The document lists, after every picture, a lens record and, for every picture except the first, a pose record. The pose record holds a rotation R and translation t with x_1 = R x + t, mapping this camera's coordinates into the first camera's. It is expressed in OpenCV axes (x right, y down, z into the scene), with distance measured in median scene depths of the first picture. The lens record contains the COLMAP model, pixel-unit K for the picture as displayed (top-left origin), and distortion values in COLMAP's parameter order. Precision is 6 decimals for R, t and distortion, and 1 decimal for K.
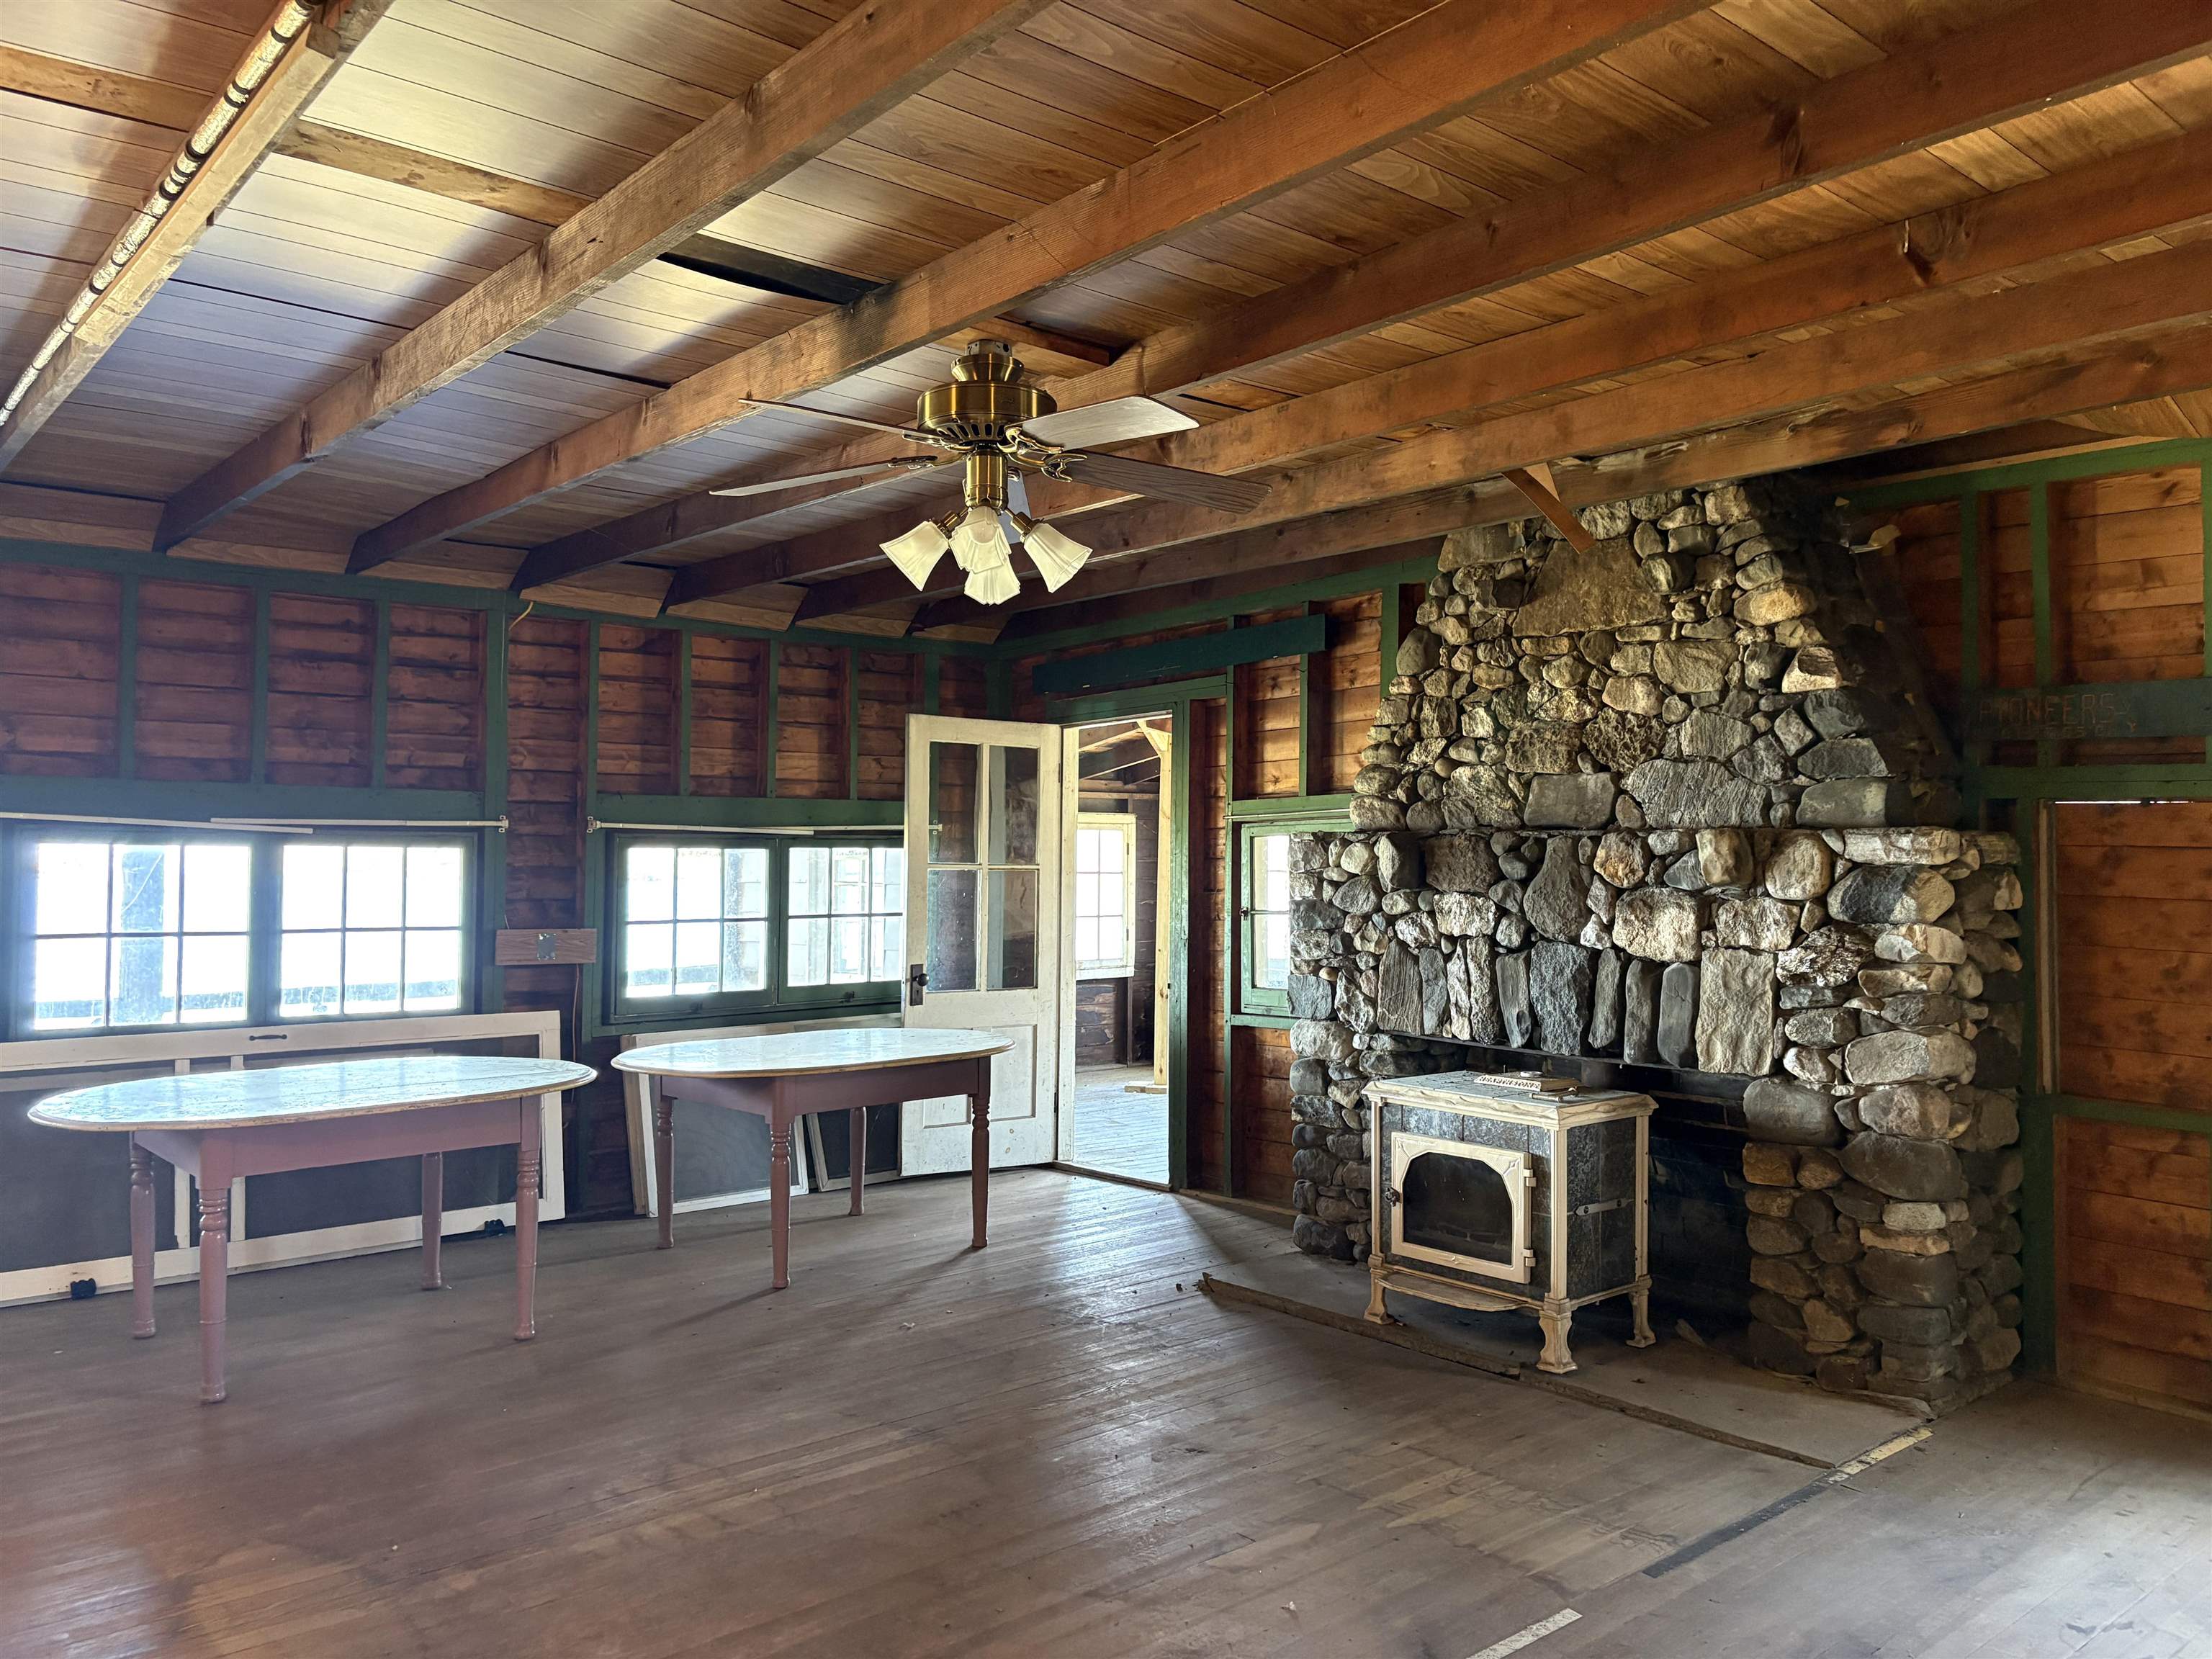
lens RADIAL K [[1654.1, 0, 1105.6], [0, 1654.1, 832.2], [0, 0, 1]] dist [0.065099, -0.082824]
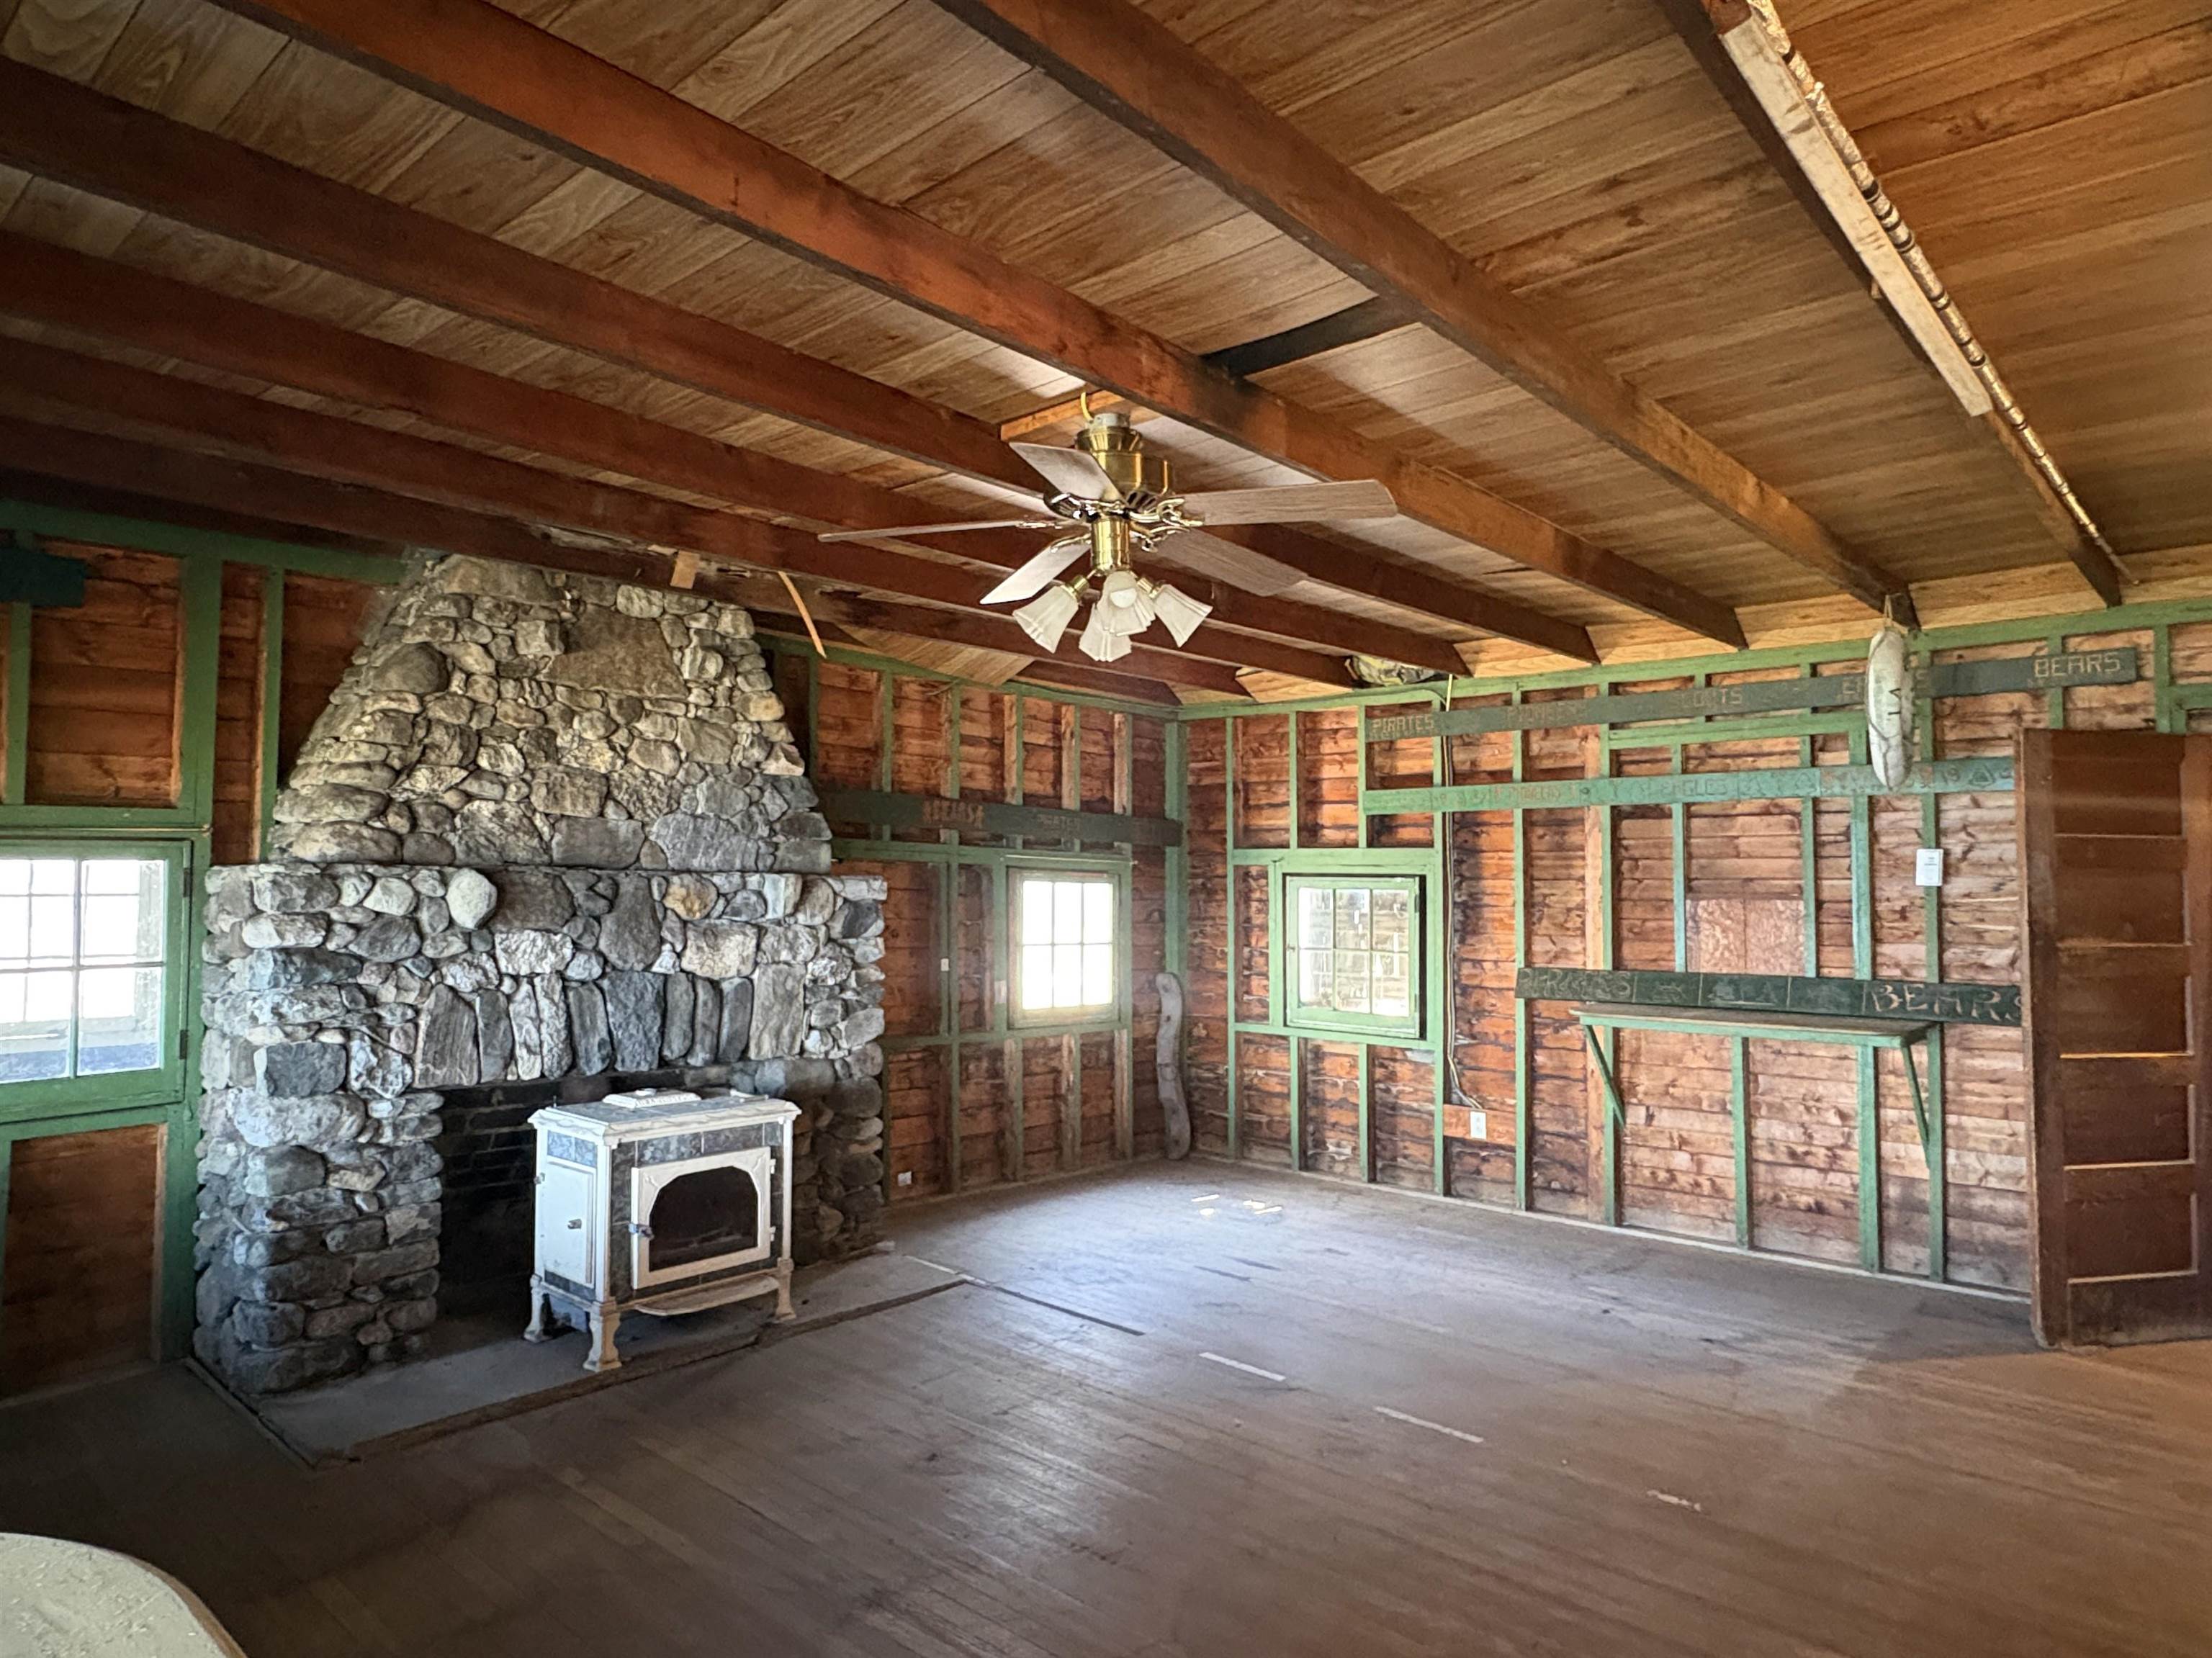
lens RADIAL K [[1317.1, 0, 1099.7], [0, 1317.1, 831.6], [0, 0, 1]] dist [0.002997, 0.000508]
pose [[-0.123612, 0.038555, 0.991581, -0.650848], [-0.024843, 0.998812, -0.041933, 0.002067], [-0.992020, -0.029817, -0.122507, 0.807779]]
